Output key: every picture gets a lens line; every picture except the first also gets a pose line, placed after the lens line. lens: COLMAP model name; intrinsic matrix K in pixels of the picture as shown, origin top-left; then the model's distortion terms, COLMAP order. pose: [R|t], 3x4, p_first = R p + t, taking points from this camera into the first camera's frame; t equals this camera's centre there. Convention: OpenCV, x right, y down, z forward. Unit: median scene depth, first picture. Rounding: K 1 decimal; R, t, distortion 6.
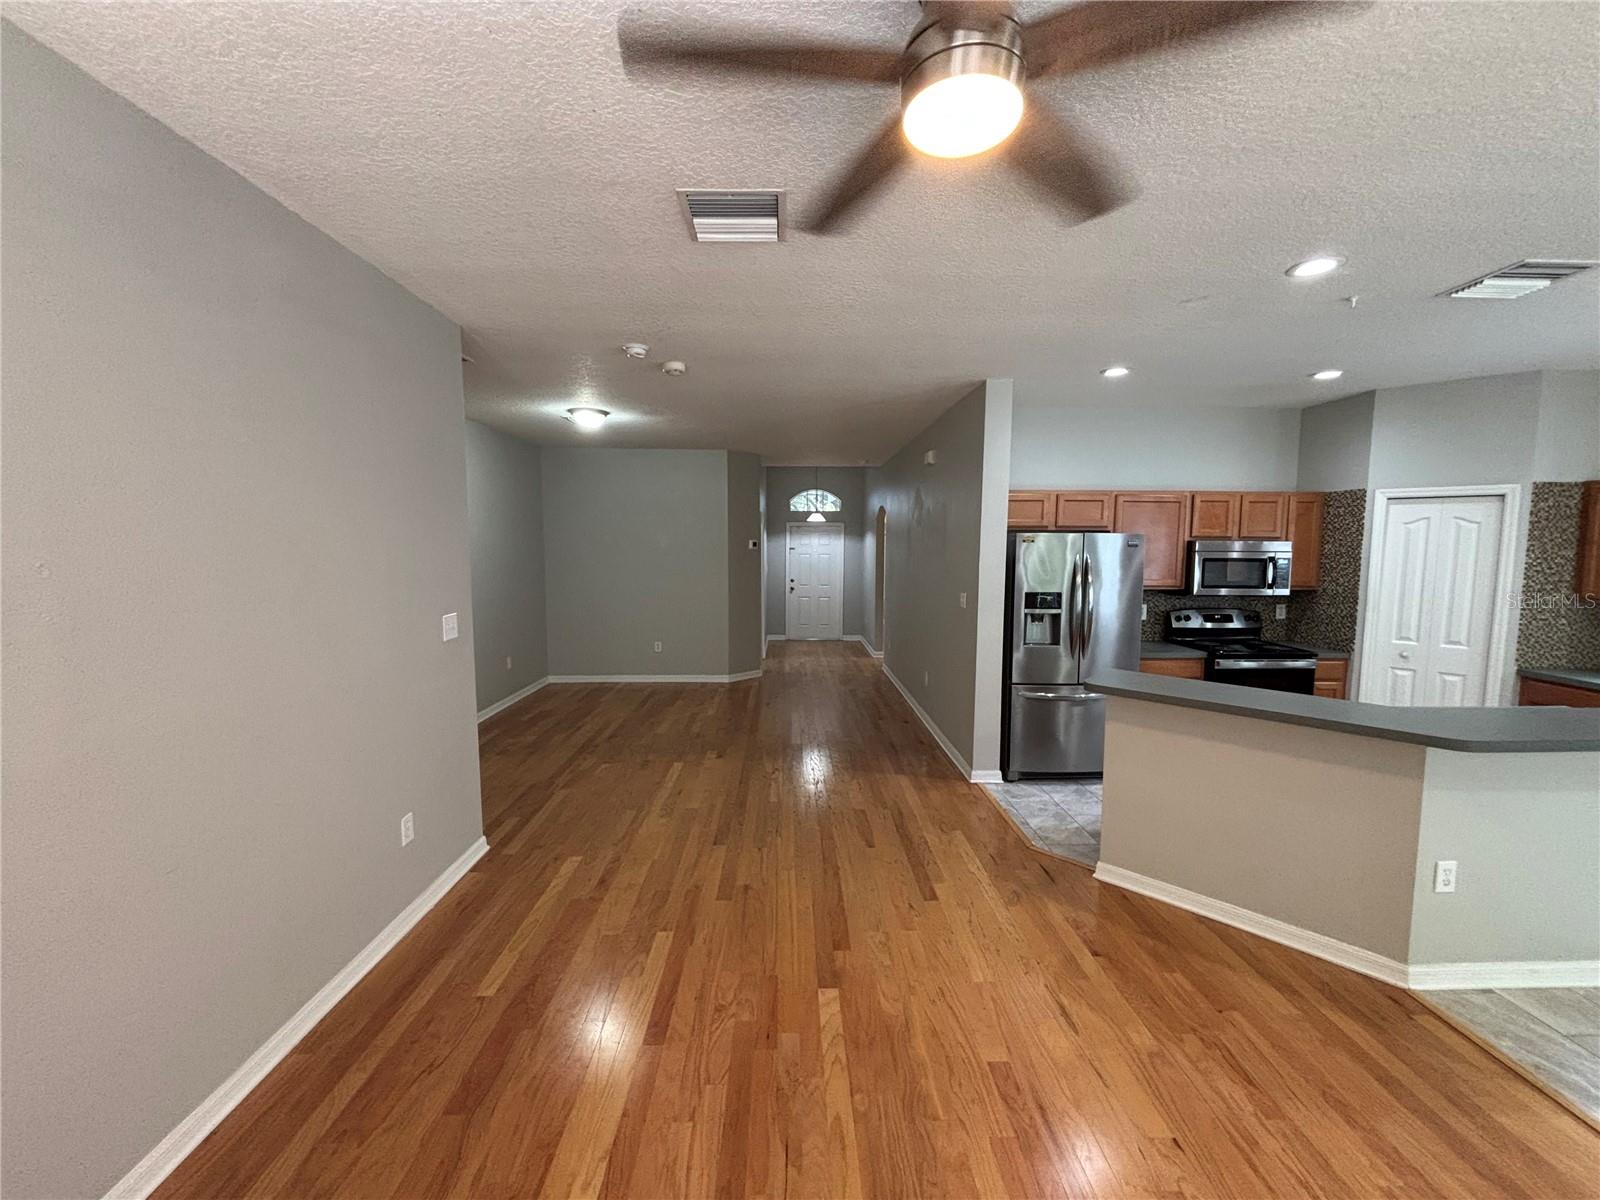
lens RADIAL K [[642.0, 0, 798.7], [0, 642.0, 600.1], [0, 0, 1]] dist [0.000894, -0.000698]
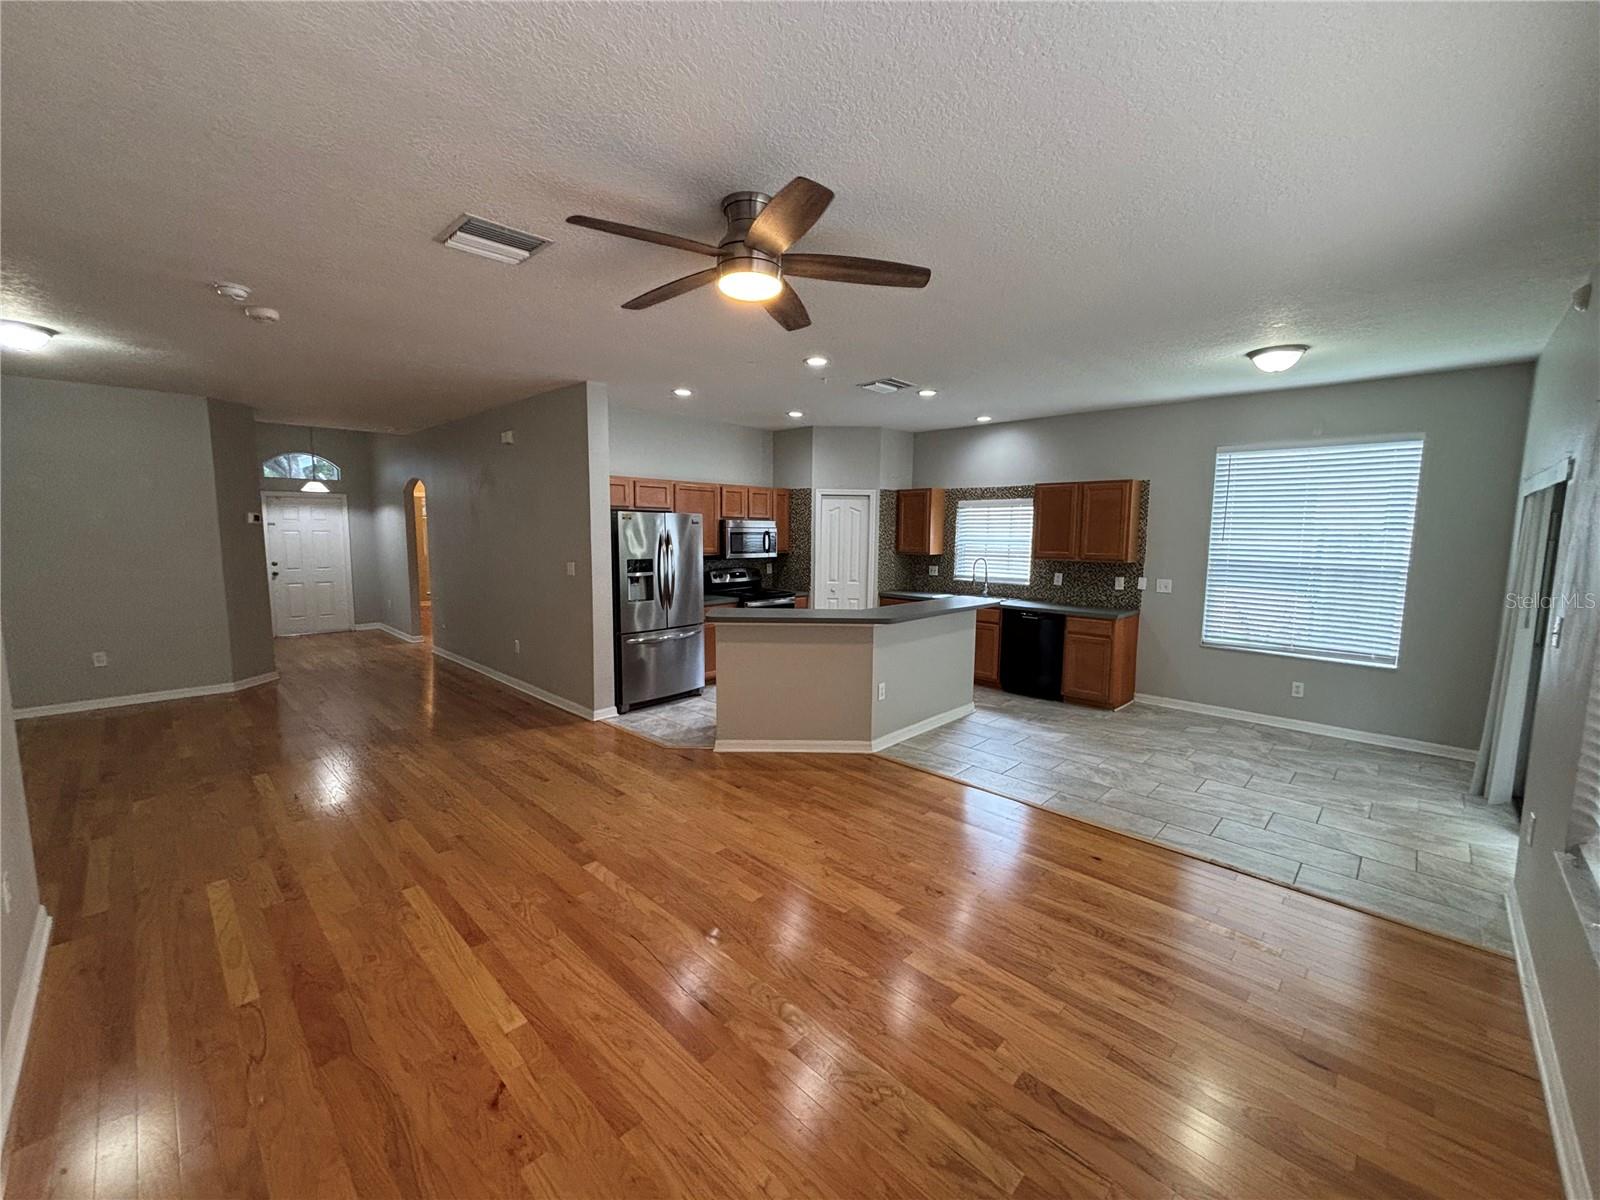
lens RADIAL K [[642.0, 0, 798.2], [0, 642.0, 599.4], [0, 0, 1]] dist [0.000894, -0.000698]
pose [[0.710409, -0.075960, 0.699678, -0.295414], [0.053811, 0.997111, 0.053614, 0.017007], [-0.701729, -0.000437, 0.712444, -0.121625]]
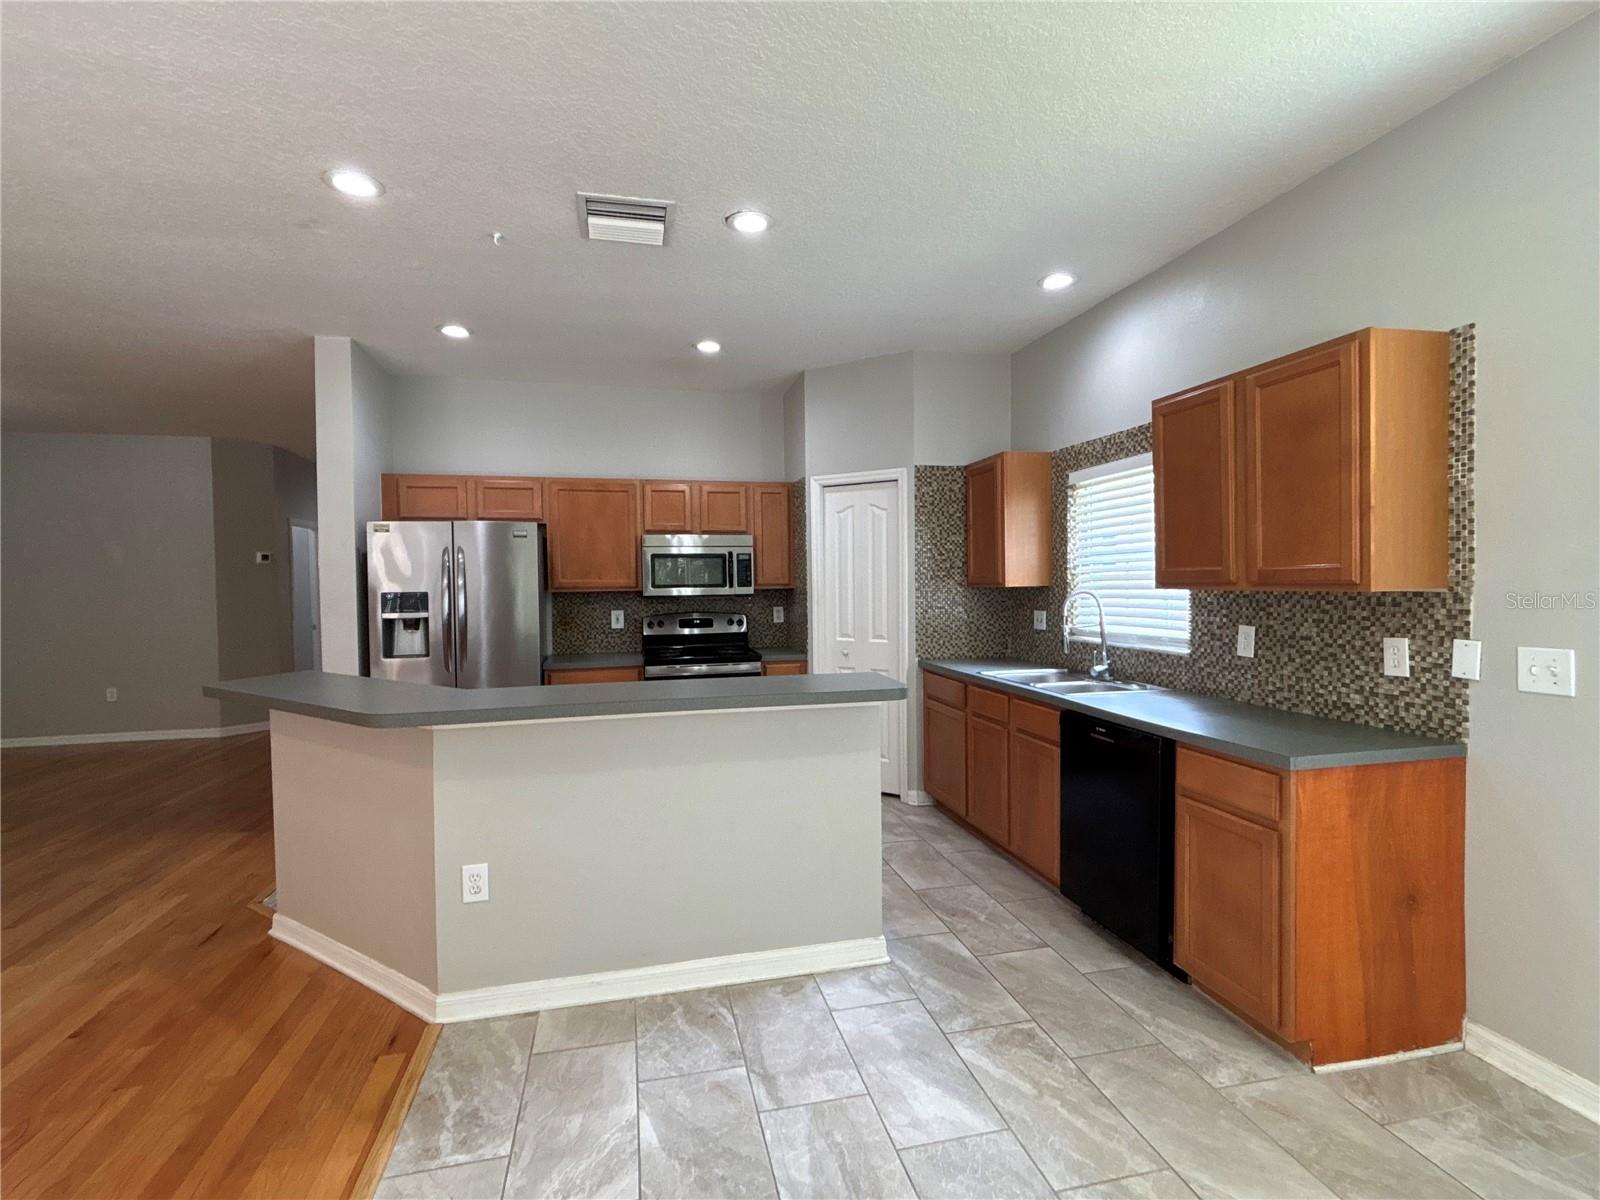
lens RADIAL K [[751.5, 0, 795.2], [0, 751.5, 599.7], [0, 0, 1]] dist [-0.005750, 0.002784]
pose [[0.977792, -0.021882, 0.208431, 0.692077], [0.034433, 0.997793, -0.056778, 0.072108], [-0.206728, 0.062694, 0.976388, -0.046767]]
